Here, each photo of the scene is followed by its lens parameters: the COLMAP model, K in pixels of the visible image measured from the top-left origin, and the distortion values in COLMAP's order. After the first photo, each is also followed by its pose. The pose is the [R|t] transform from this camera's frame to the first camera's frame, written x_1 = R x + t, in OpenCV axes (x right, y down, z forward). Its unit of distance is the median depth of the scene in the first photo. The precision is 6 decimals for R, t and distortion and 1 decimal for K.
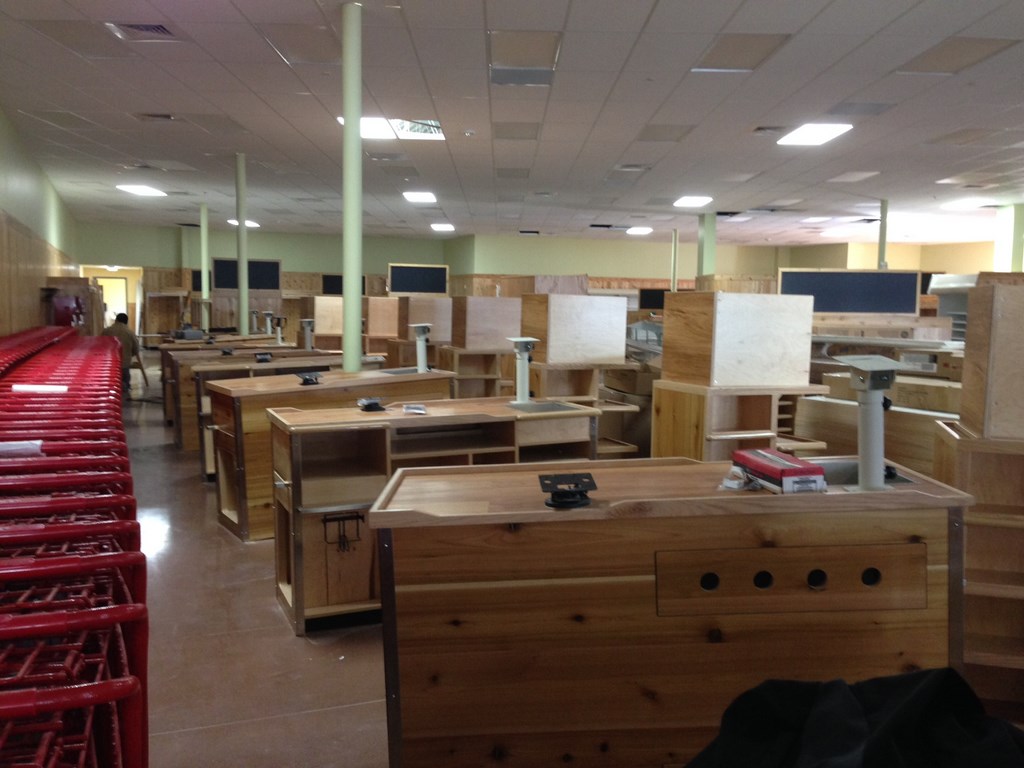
lens RADIAL K [[973.5, 0, 507.5], [0, 973.5, 382.3], [0, 0, 1]] dist [0.074657, 0.000000]
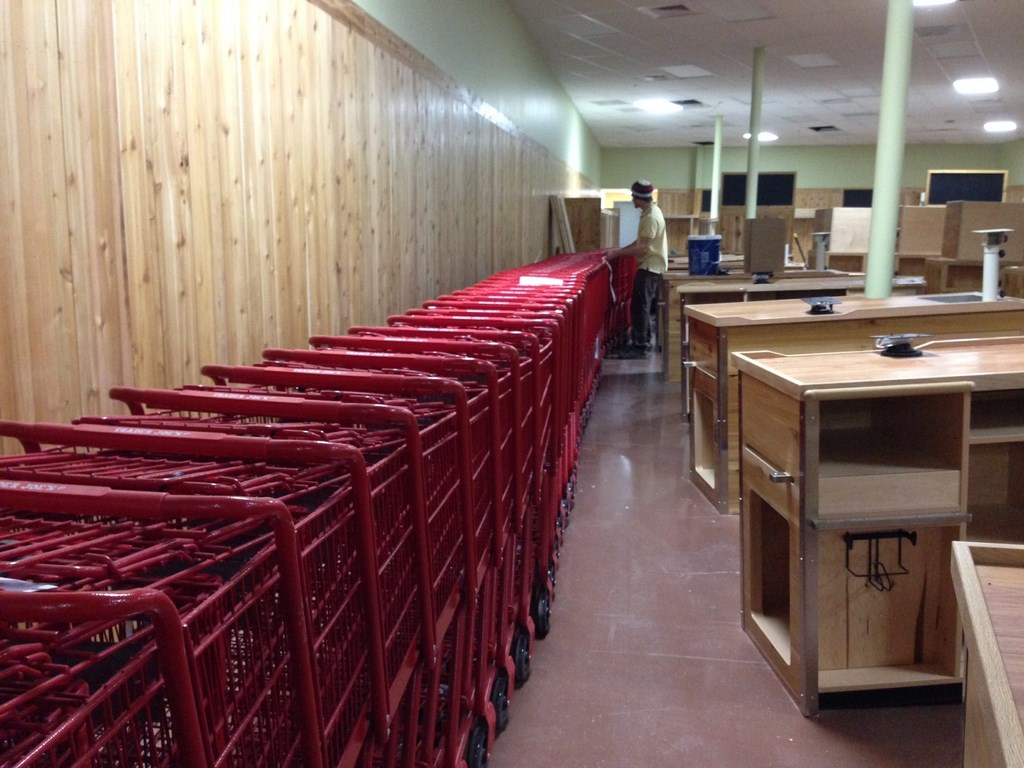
lens RADIAL K [[973.5, 0, 508.6], [0, 973.5, 386.0], [0, 0, 1]] dist [0.074657, 0.000000]
pose [[0.873757, 0.070807, -0.481181, -0.022834], [-0.032212, 0.995598, 0.088013, -0.000416], [0.485295, -0.061402, 0.872192, 0.115738]]
